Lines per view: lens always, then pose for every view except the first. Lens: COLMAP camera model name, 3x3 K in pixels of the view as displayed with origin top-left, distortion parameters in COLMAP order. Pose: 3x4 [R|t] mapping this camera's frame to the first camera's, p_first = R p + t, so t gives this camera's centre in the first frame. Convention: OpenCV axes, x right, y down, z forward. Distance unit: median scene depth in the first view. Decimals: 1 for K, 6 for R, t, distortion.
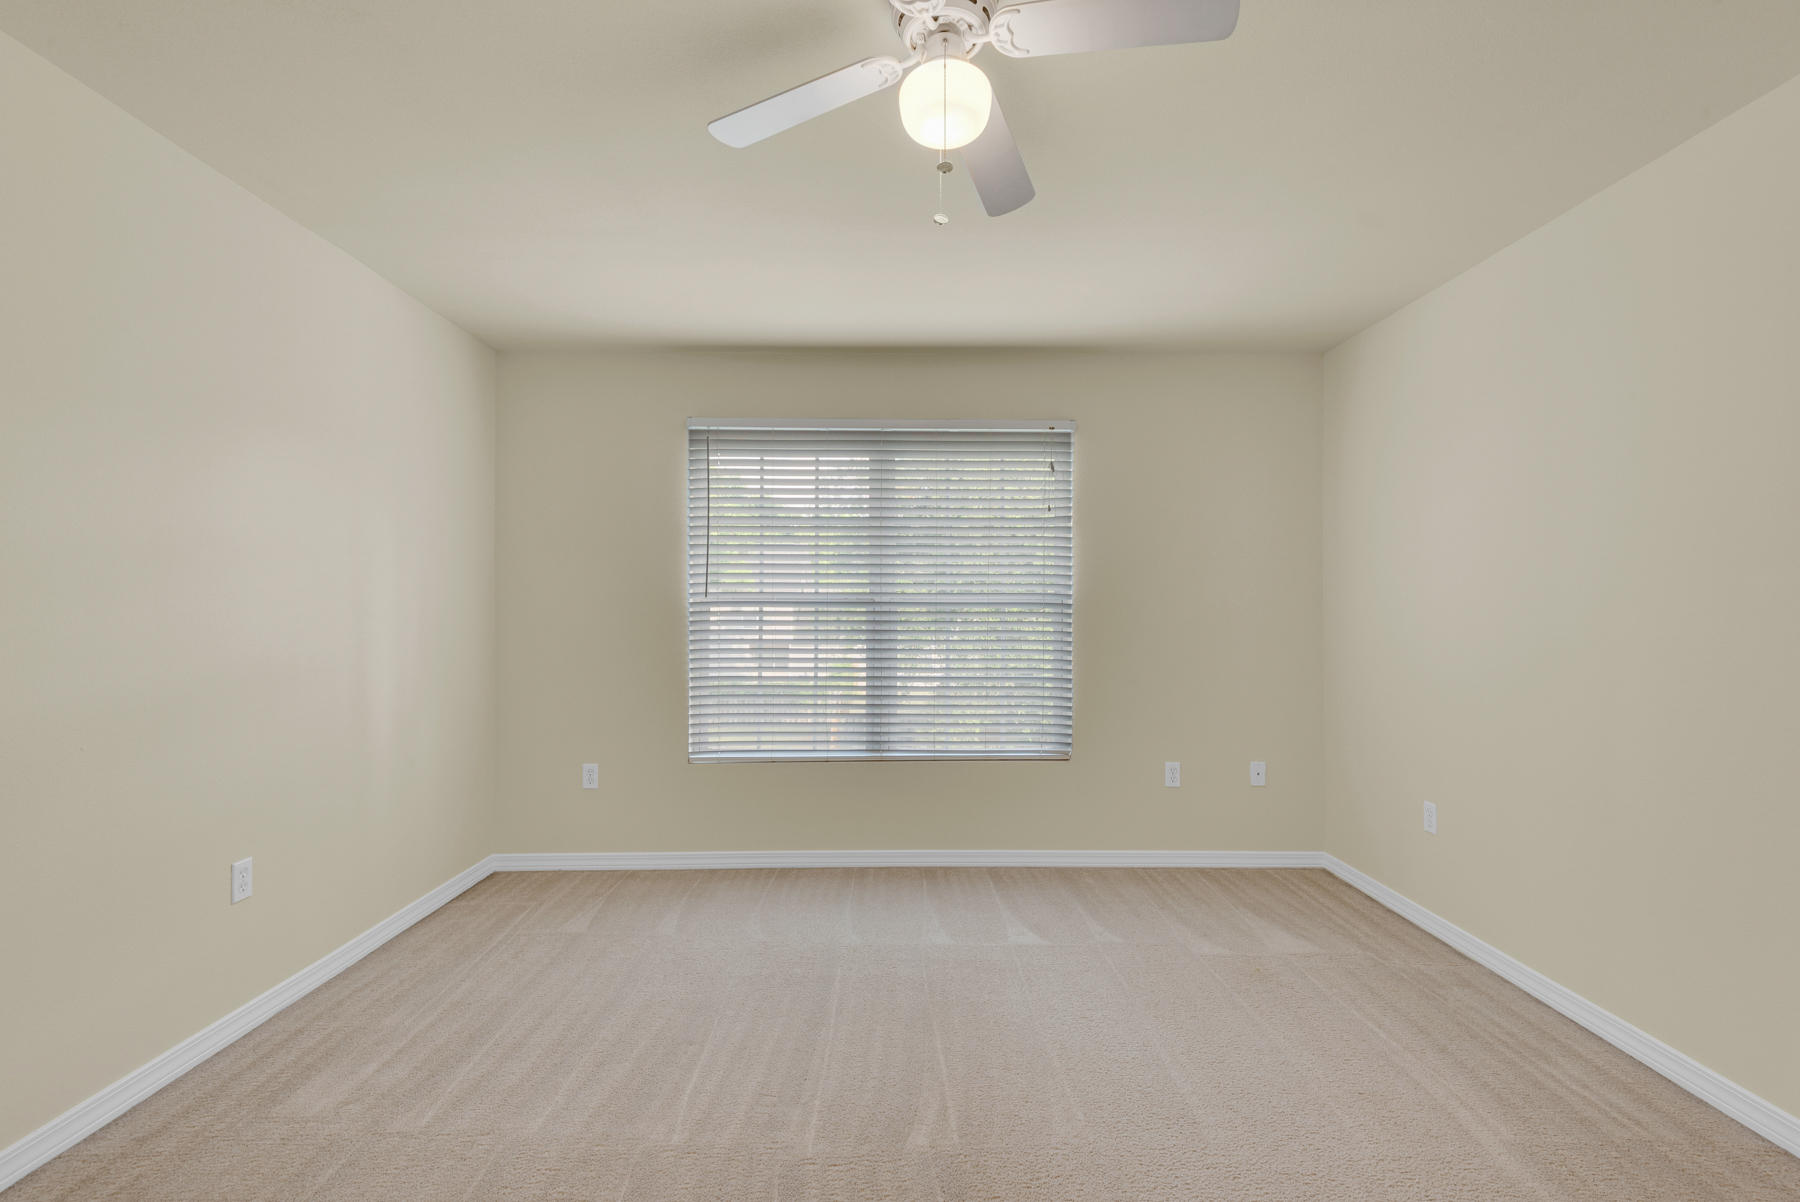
lens RADIAL K [[818.5, 0, 899.5], [0, 818.5, 620.6], [0, 0, 1]] dist [0.042120, -0.030172]
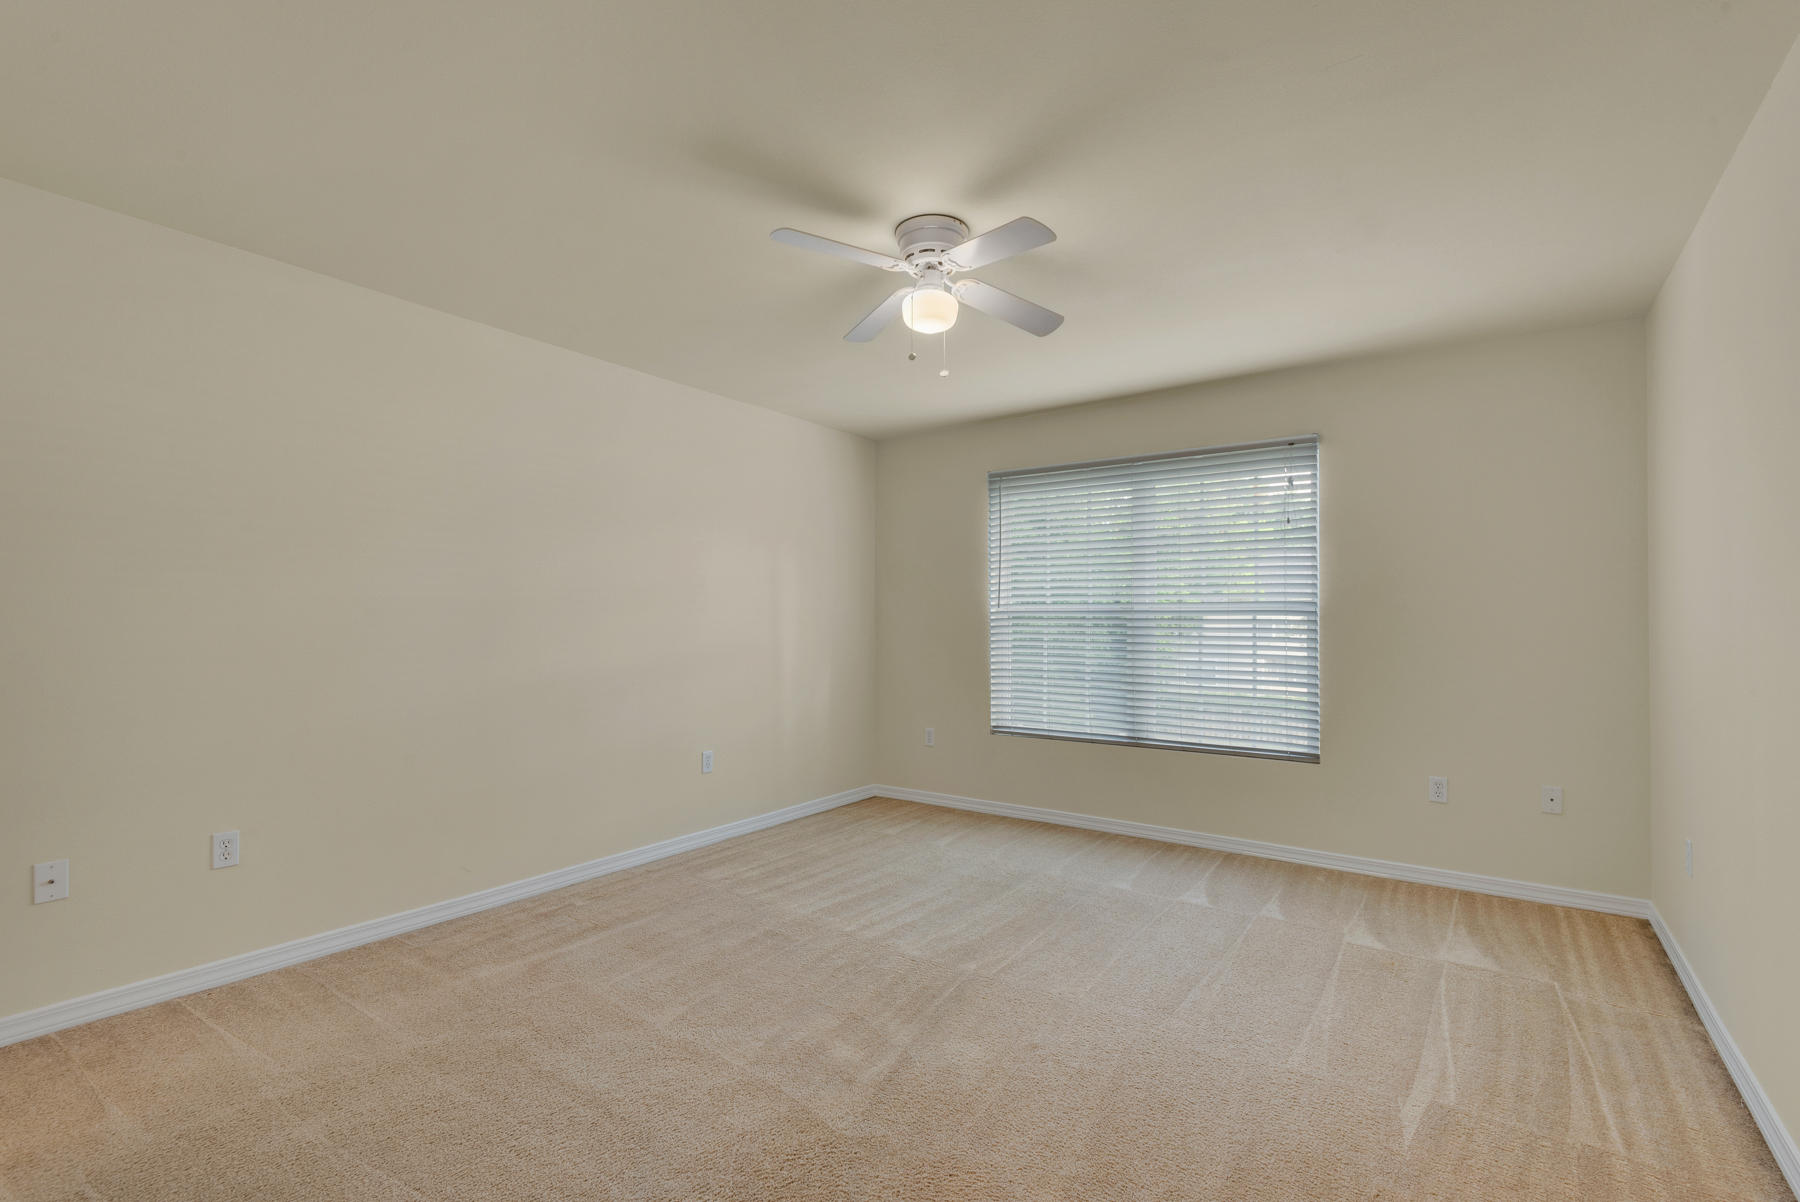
lens RADIAL K [[818.5, 0, 899.5], [0, 818.5, 620.6], [0, 0, 1]] dist [0.042120, -0.030172]
pose [[0.807404, 0.000856, -0.589999, 0.422303], [-0.007838, 0.999926, -0.009274, 0.006182], [0.589947, 0.012112, 0.807351, -0.157749]]
